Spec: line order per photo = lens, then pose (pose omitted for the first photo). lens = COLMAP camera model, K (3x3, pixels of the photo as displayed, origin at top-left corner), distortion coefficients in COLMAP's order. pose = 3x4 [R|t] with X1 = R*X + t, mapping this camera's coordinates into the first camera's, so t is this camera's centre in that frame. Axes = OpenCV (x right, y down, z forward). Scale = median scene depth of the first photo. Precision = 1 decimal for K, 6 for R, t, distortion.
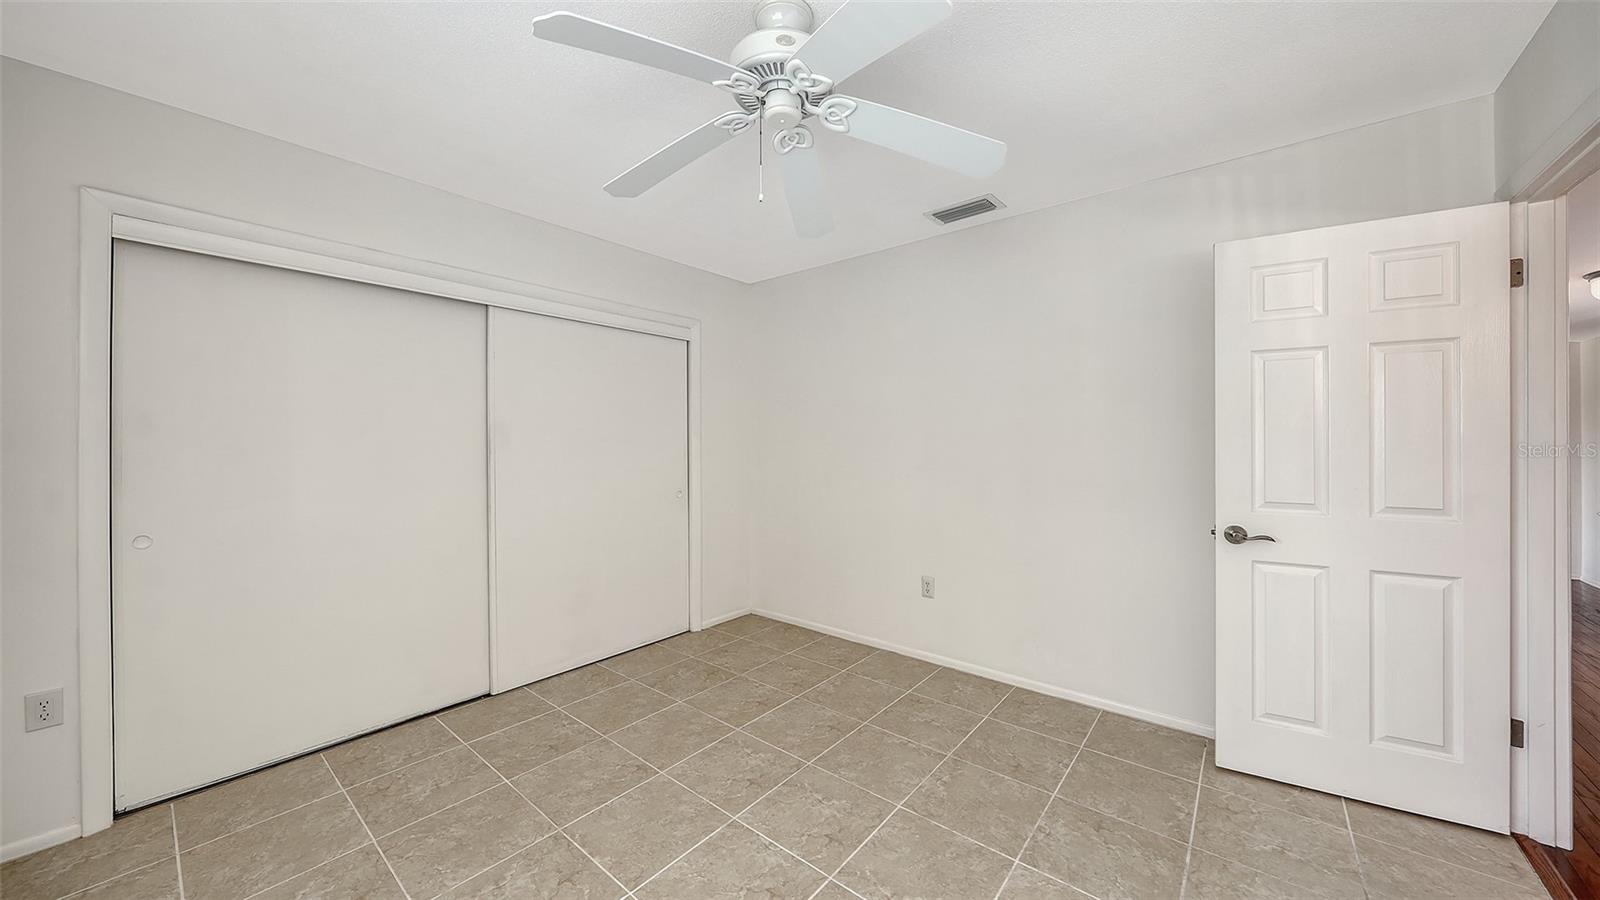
lens RADIAL K [[556.7, 0, 801.6], [0, 556.7, 440.0], [0, 0, 1]] dist [-0.005615, -0.000260]
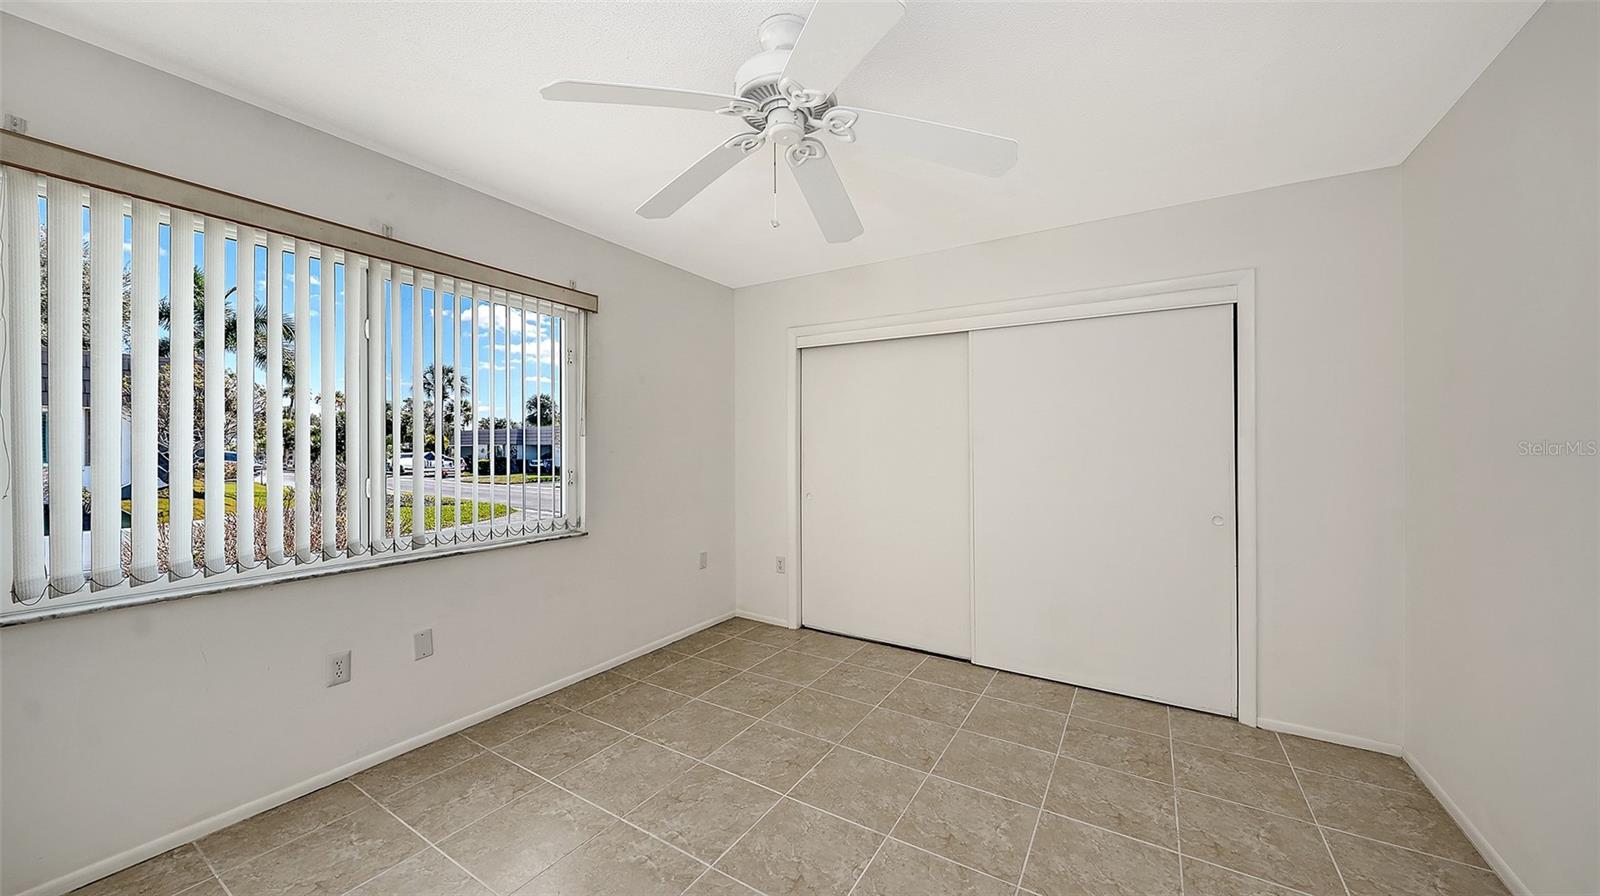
lens RADIAL K [[556.7, 0, 801.6], [0, 556.7, 438.0], [0, 0, 1]] dist [-0.005615, -0.000260]
pose [[0.130352, -0.007312, -0.991441, 0.634600], [0.000277, 0.999973, -0.007339, -0.008593], [0.991468, 0.000682, 0.130350, 0.551277]]
